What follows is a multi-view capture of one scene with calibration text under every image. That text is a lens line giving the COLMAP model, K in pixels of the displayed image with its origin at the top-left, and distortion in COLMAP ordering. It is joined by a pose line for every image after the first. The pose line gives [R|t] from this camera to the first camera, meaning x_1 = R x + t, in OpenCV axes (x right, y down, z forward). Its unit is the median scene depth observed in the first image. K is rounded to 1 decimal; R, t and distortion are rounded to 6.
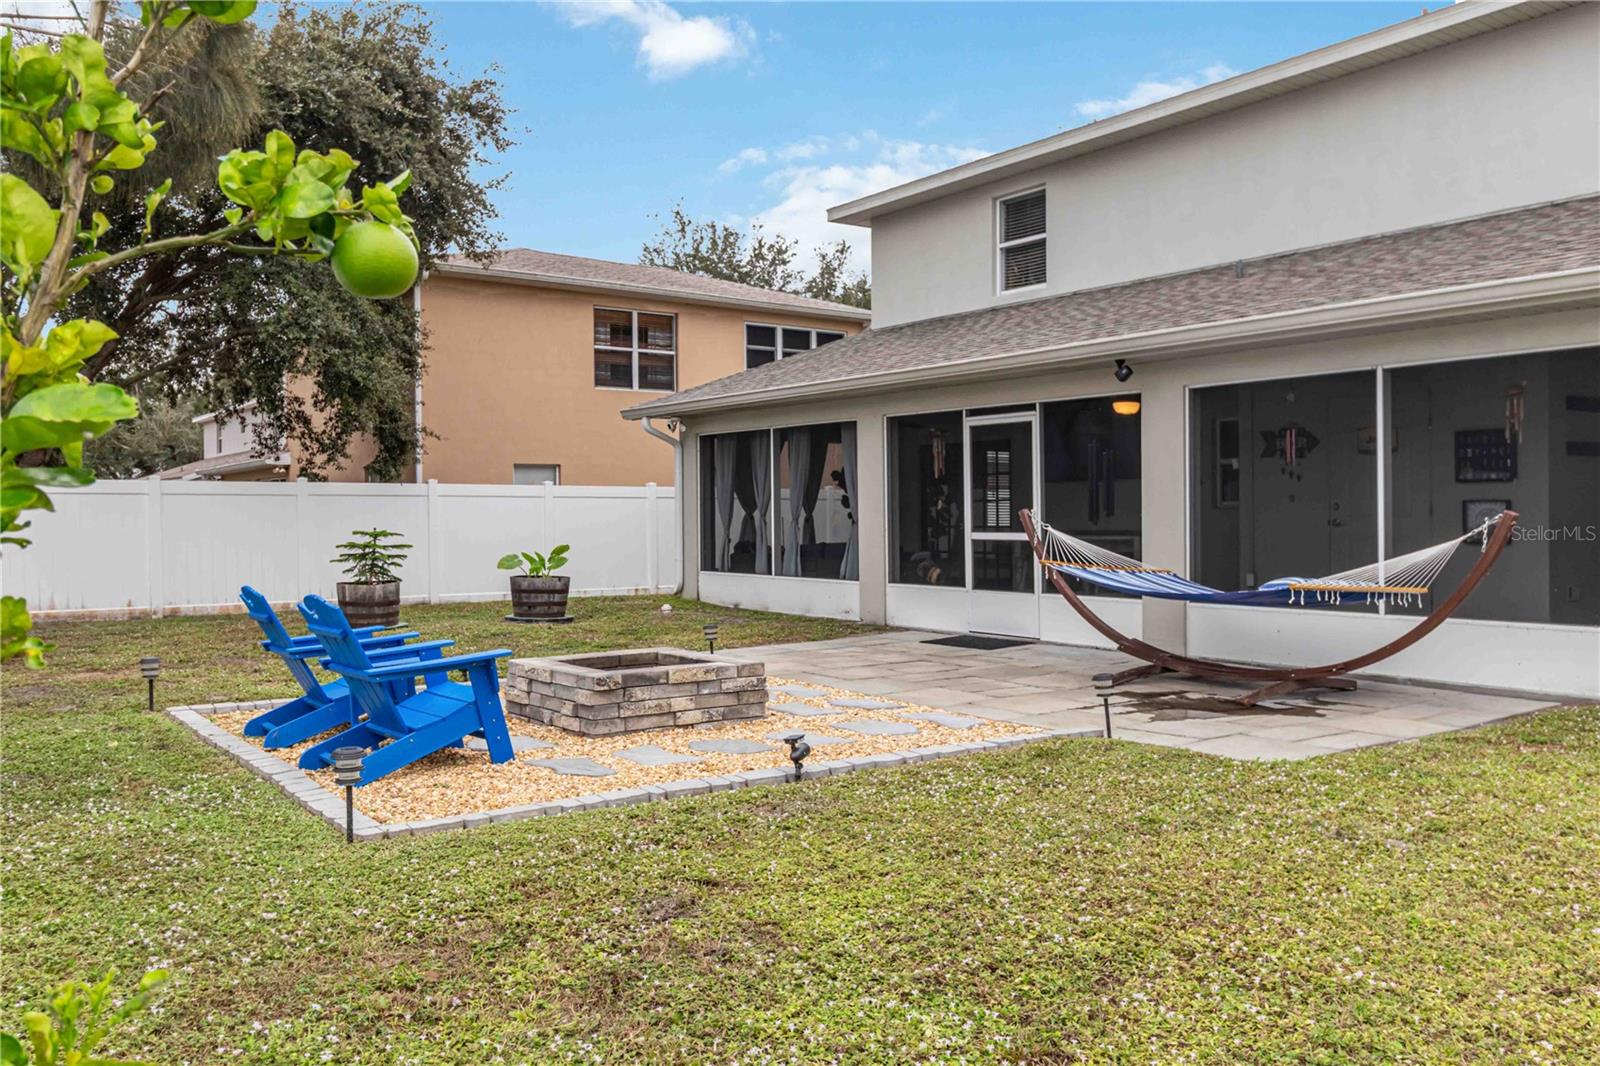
lens RADIAL K [[1284.7, 0, 798.2], [0, 1284.7, 530.9], [0, 0, 1]] dist [0.005162, -0.006391]
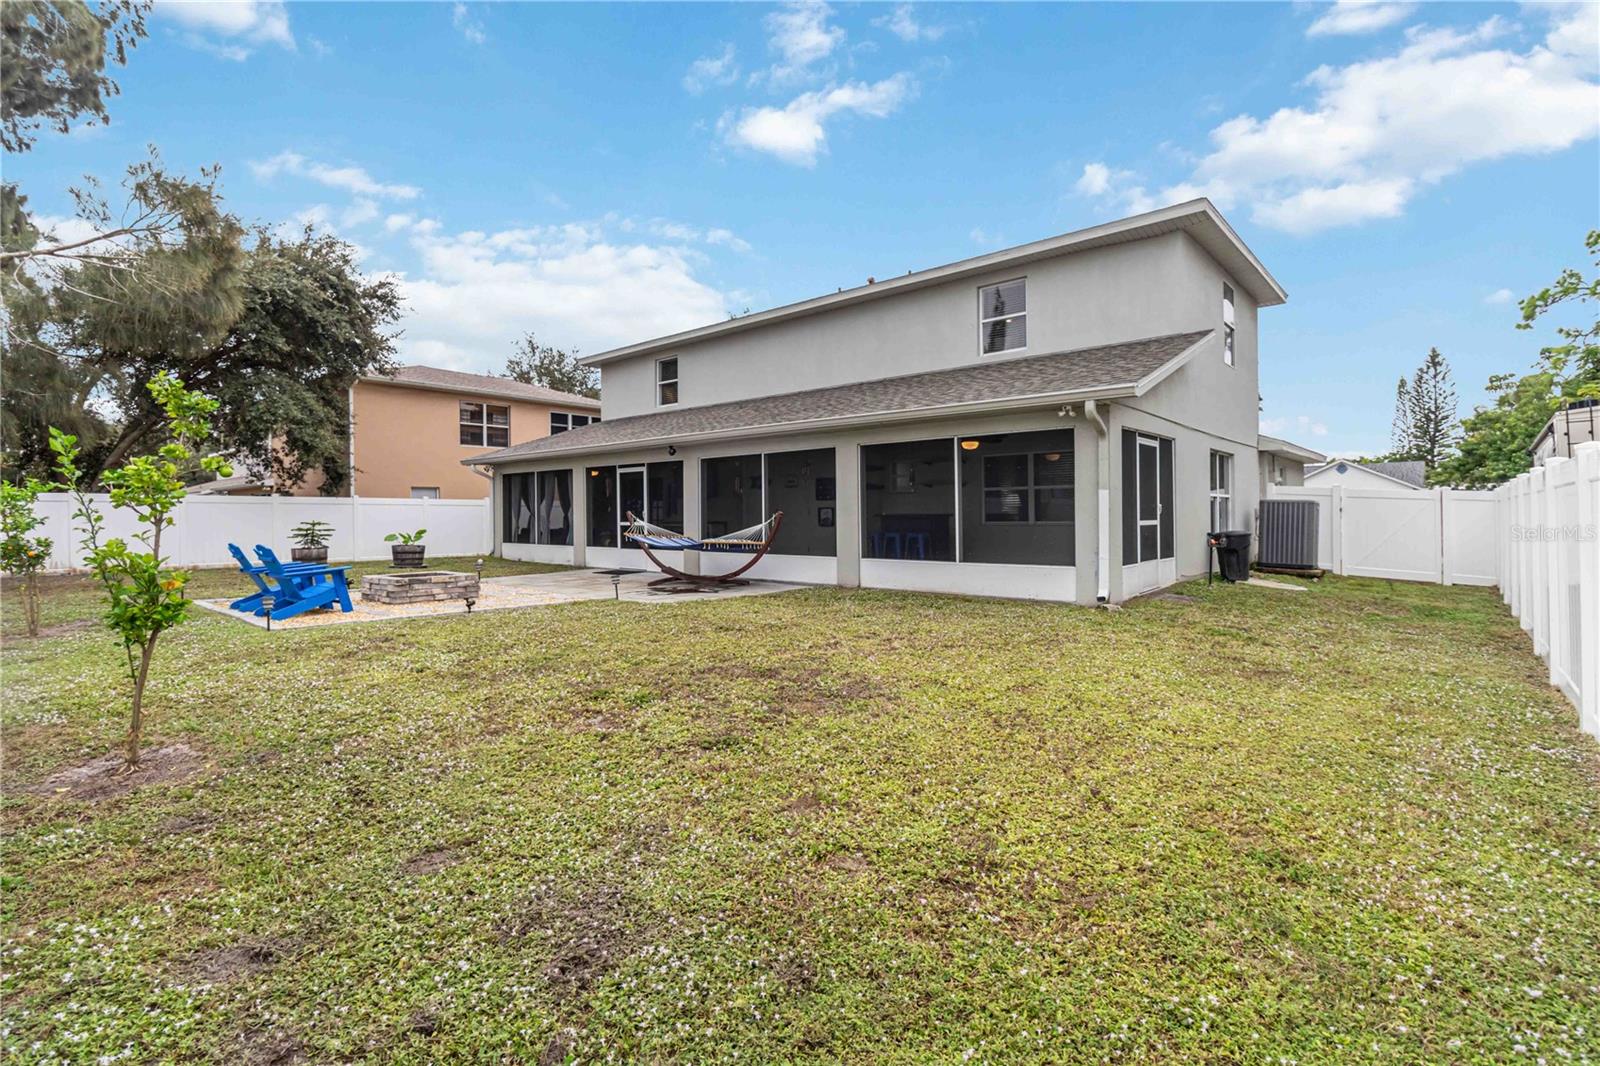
lens RADIAL K [[764.7, 0, 805.1], [0, 764.7, 526.3], [0, 0, 1]] dist [0.000502, 0.000986]
pose [[0.975763, -0.001934, 0.218822, 0.122281], [0.001980, 0.999998, 0.000011, 0.006769], [-0.218821, 0.000422, 0.975765, -0.249290]]
